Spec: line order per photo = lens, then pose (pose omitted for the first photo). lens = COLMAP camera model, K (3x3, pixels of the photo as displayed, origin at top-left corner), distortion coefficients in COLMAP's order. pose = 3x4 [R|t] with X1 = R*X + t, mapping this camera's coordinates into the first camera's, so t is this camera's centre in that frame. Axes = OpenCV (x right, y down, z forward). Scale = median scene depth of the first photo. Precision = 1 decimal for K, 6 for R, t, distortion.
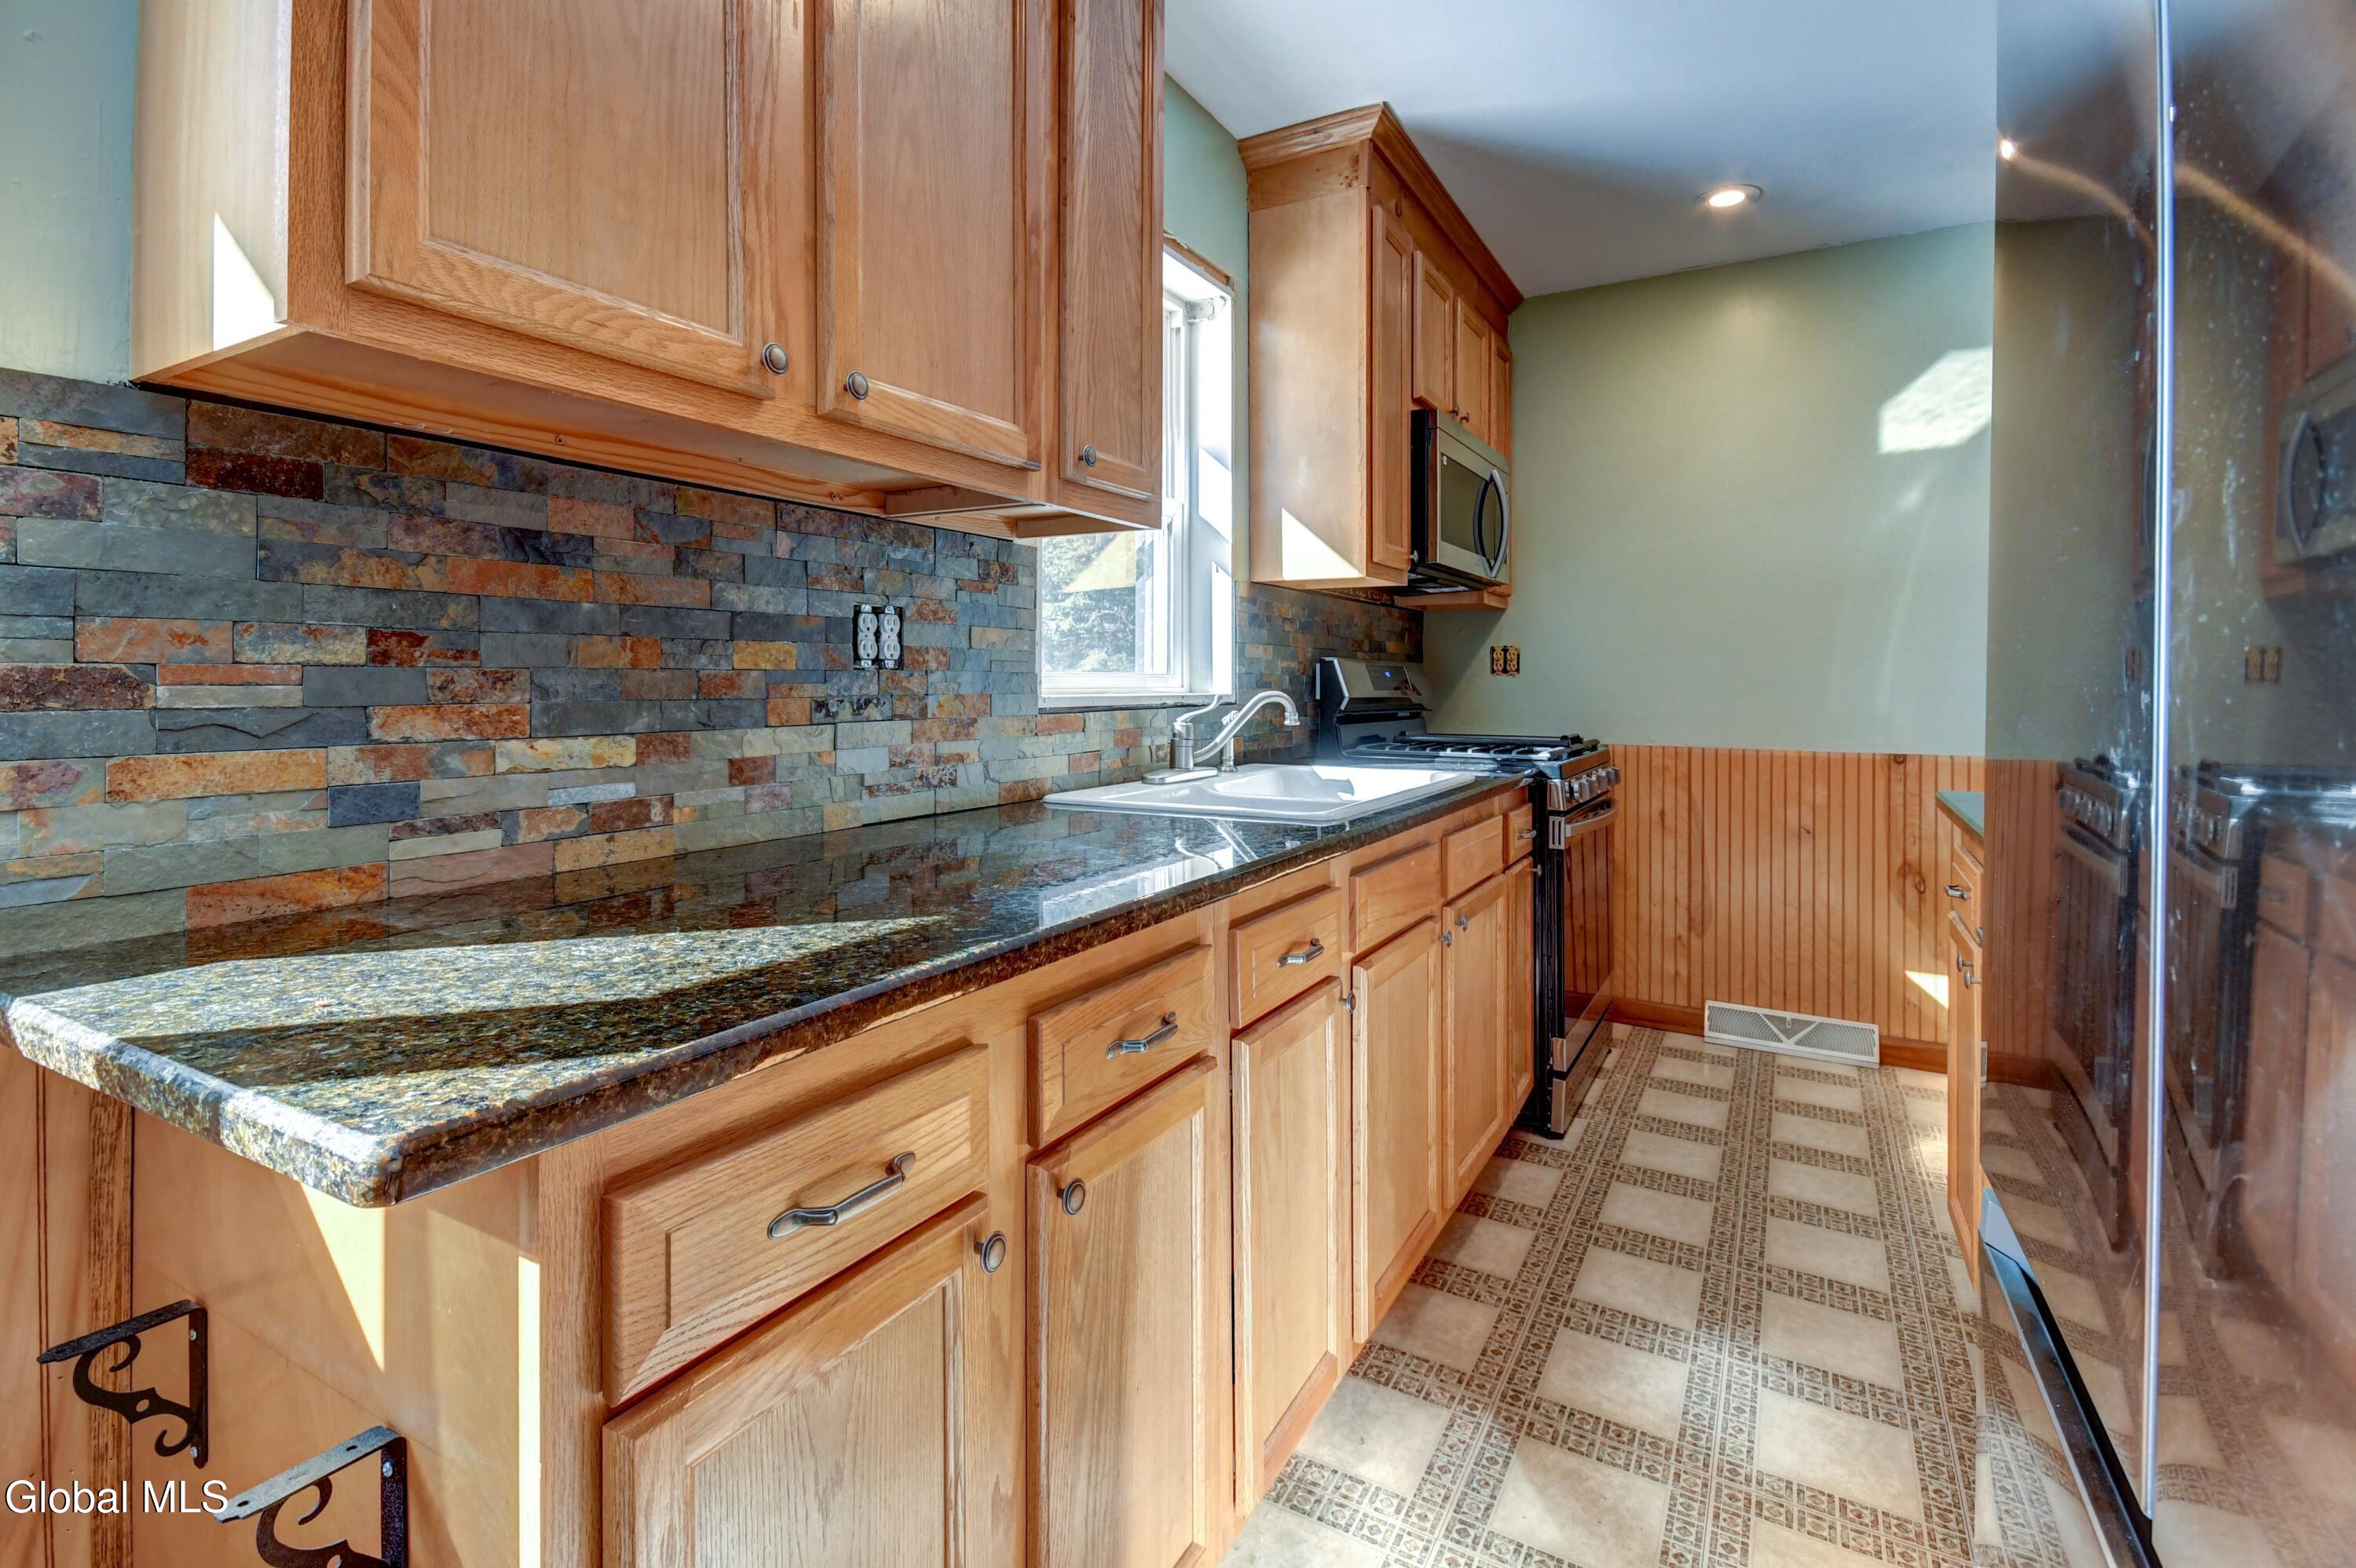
lens RADIAL K [[1073.8, 0, 1202.1], [0, 1073.8, 682.3], [0, 0, 1]] dist [0.000491, -0.001434]
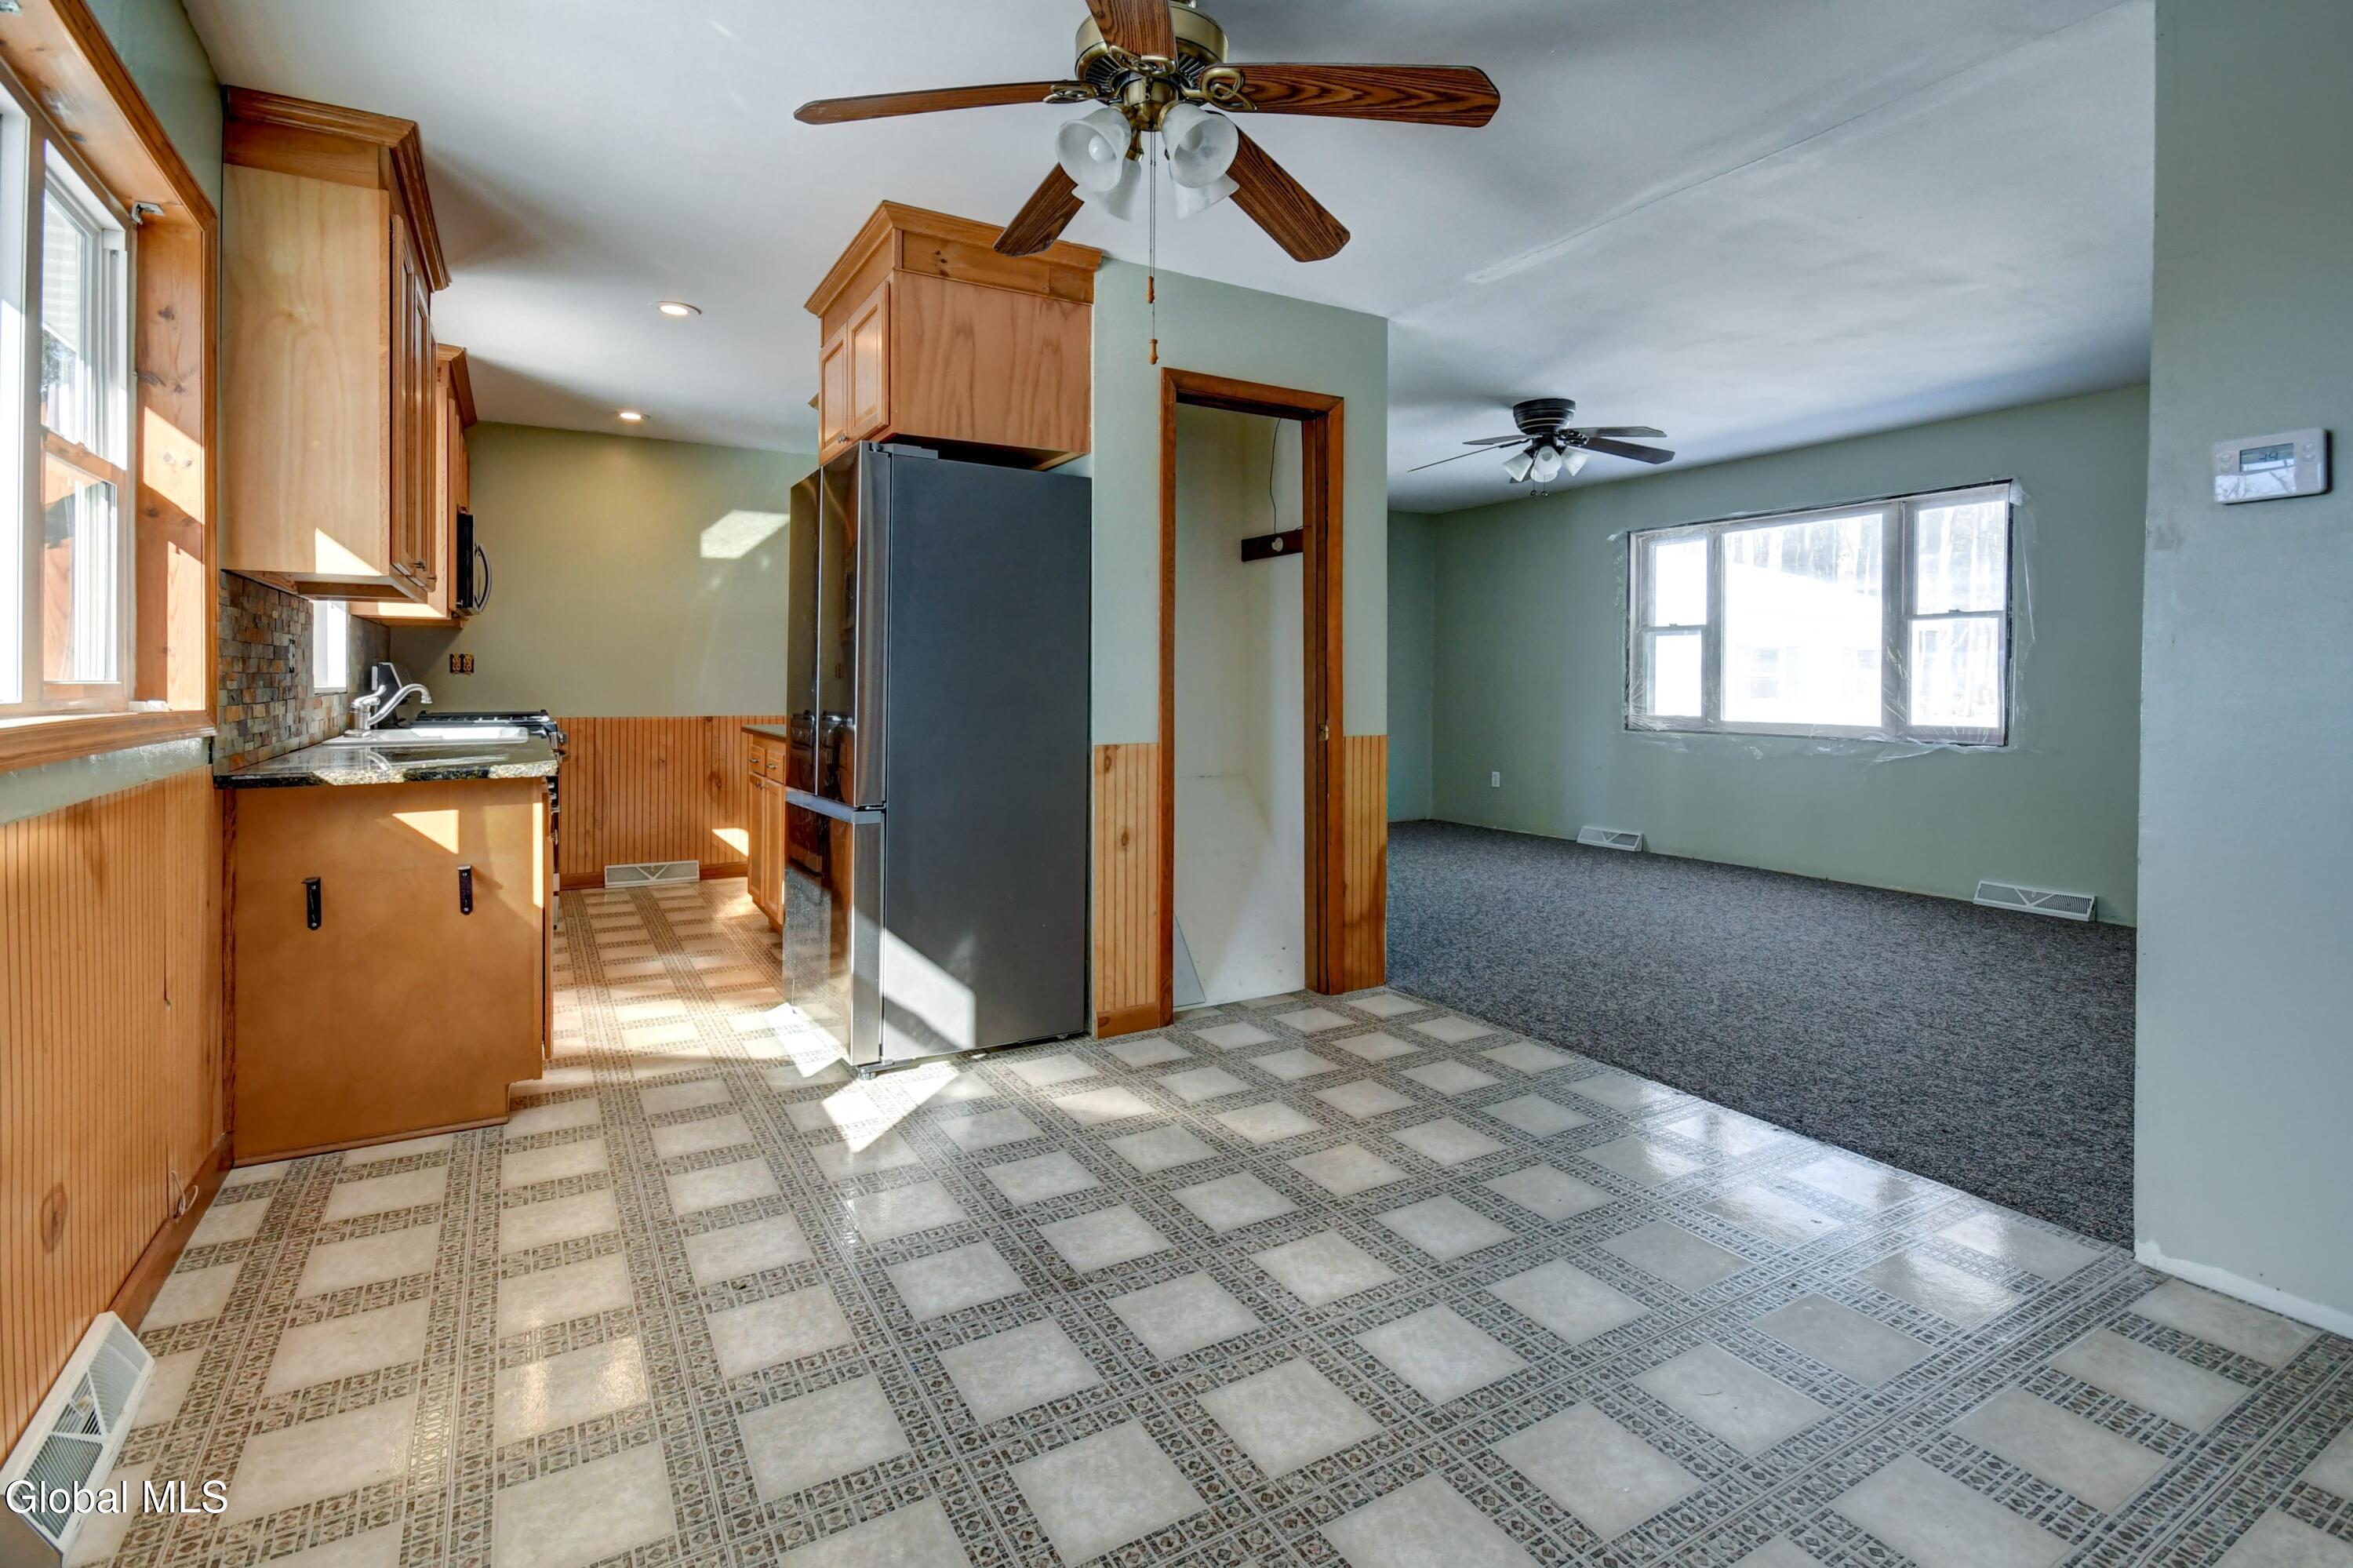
lens RADIAL K [[1089.4, 0, 1173.4], [0, 1089.4, 683.5], [0, 0, 1]] dist [0.023639, -0.000722]
pose [[0.504137, -0.002181, 0.863621, -0.938447], [-0.002121, 0.999991, 0.003764, -0.002011], [-0.863621, -0.003730, 0.504128, -1.062761]]
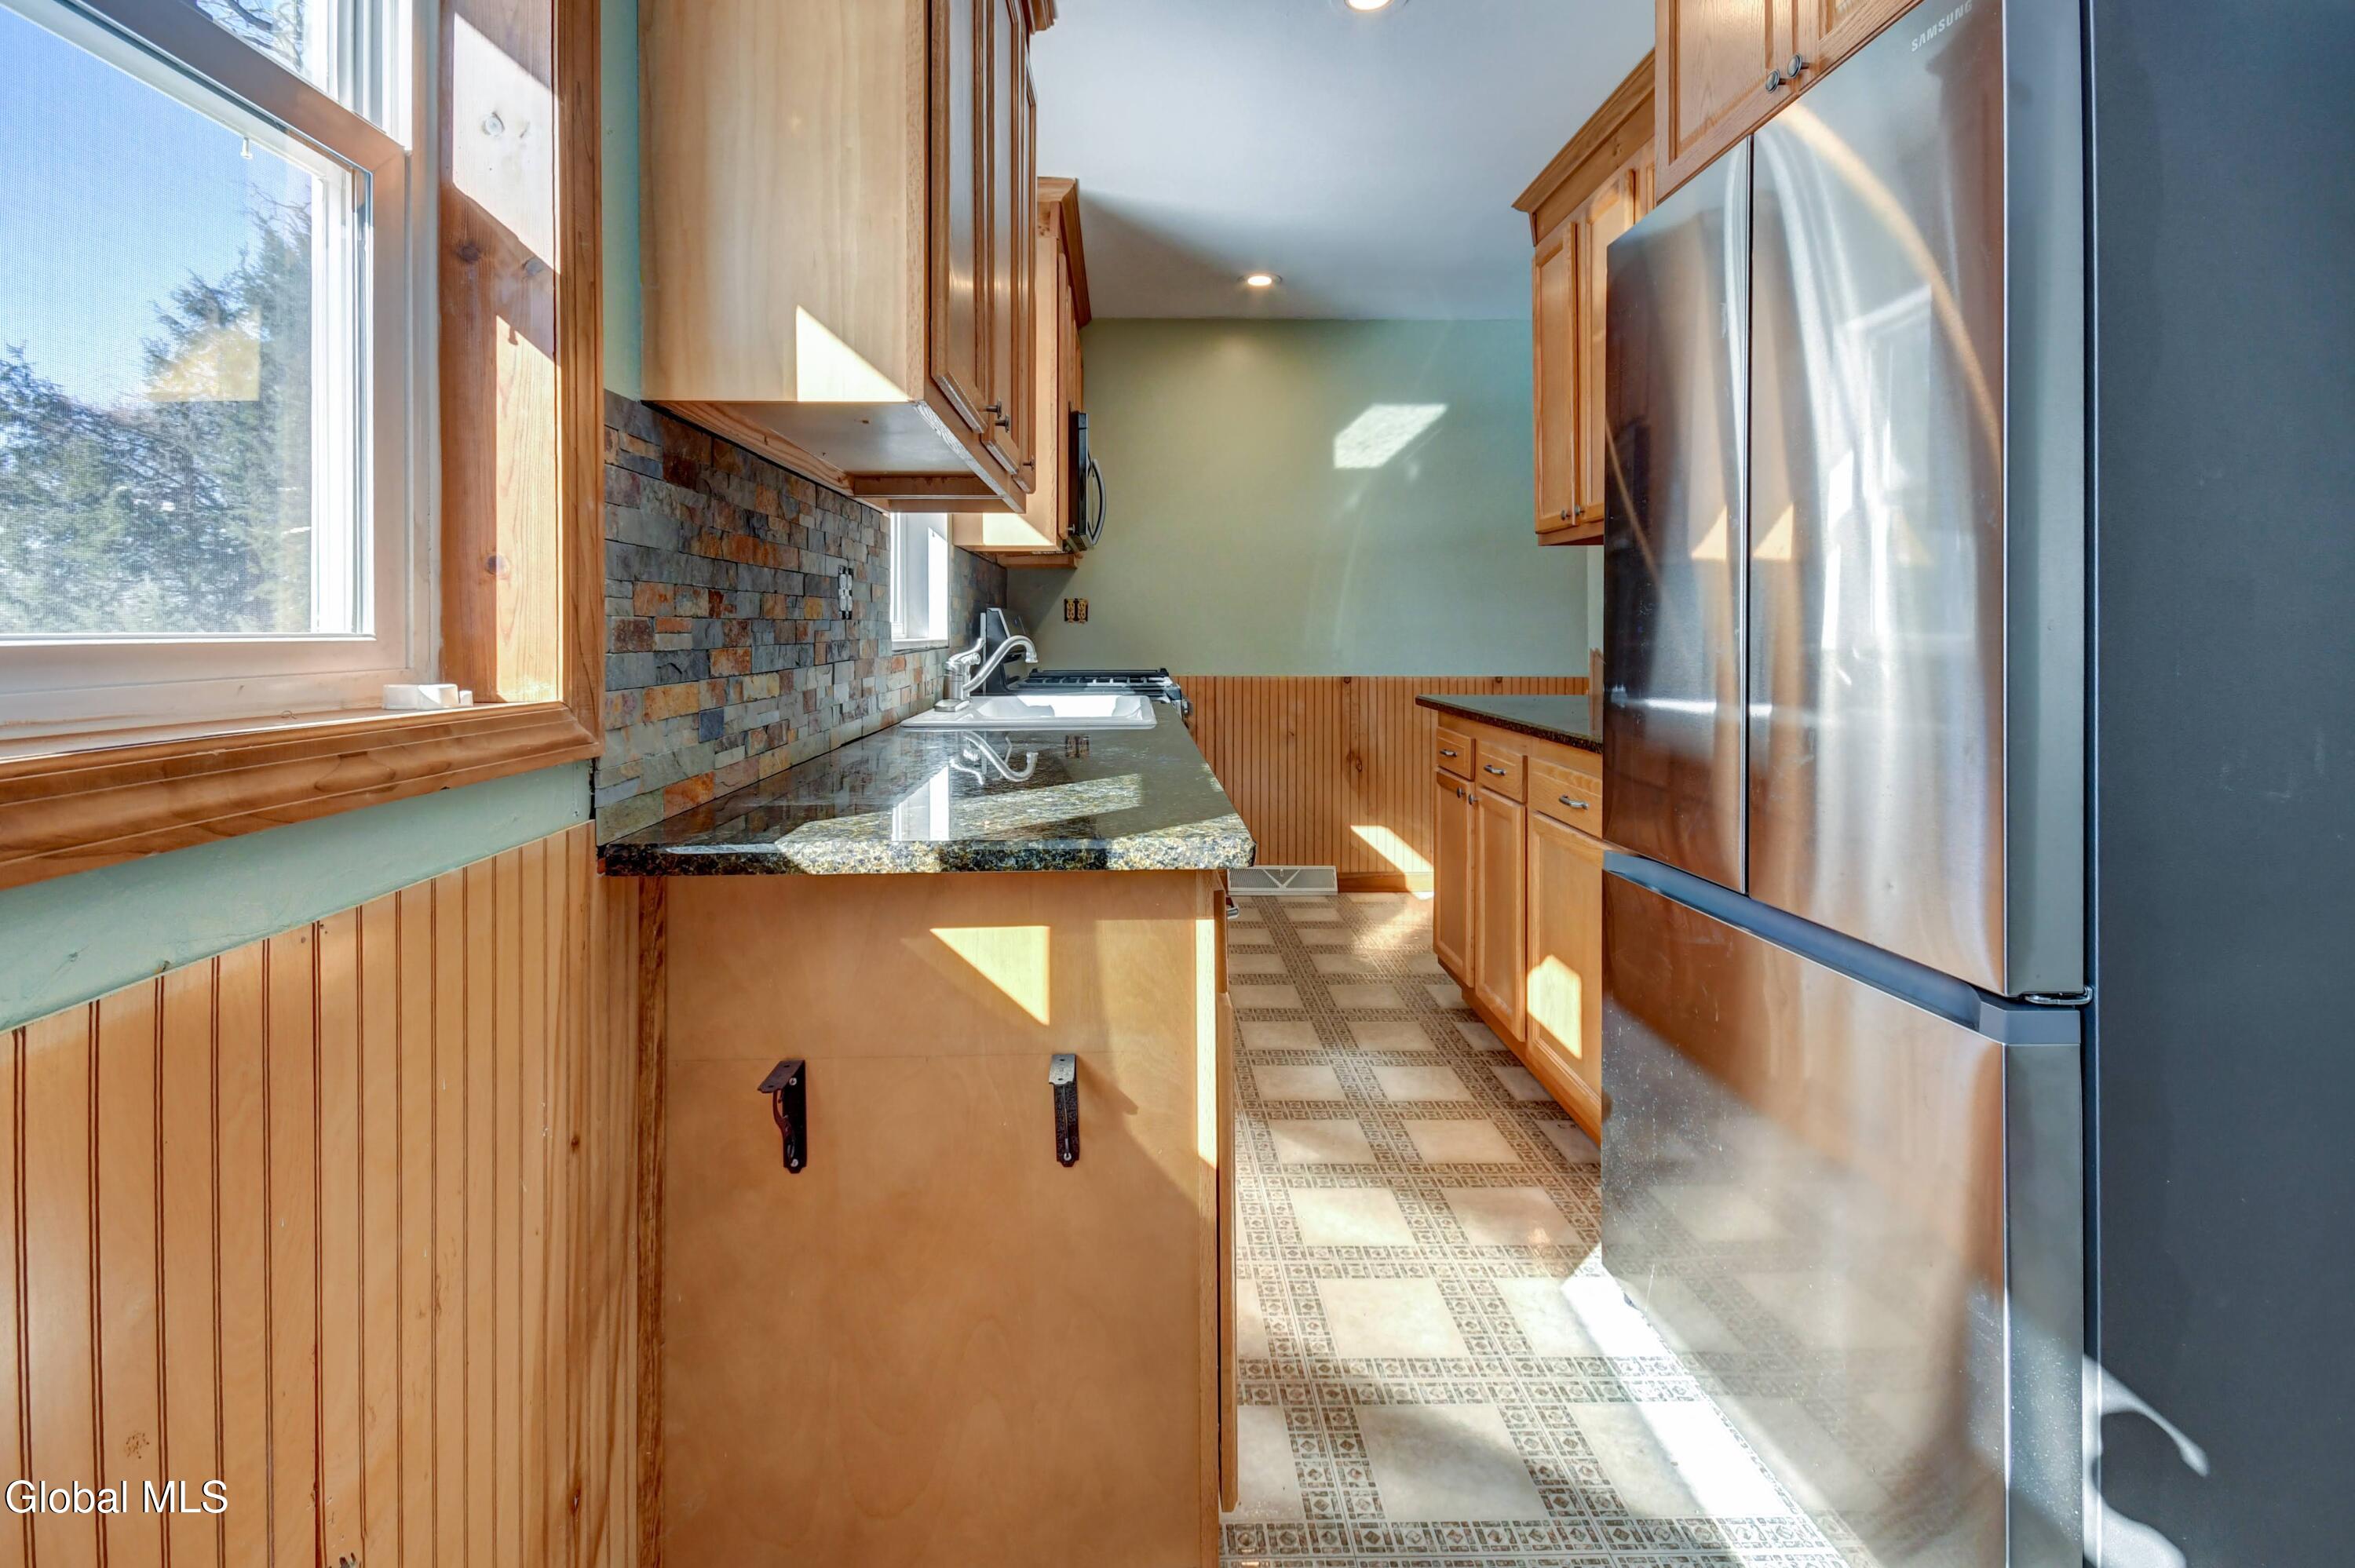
lens RADIAL K [[1084.0, 0, 1163.8], [0, 1084.0, 617.9], [0, 0, 1]] dist [-0.000041, -0.000250]
pose [[0.856441, 0.002139, 0.516240, -0.483280], [0.002694, 0.999959, -0.008613, -0.001142], [-0.516237, 0.008767, 0.856401, -0.194288]]
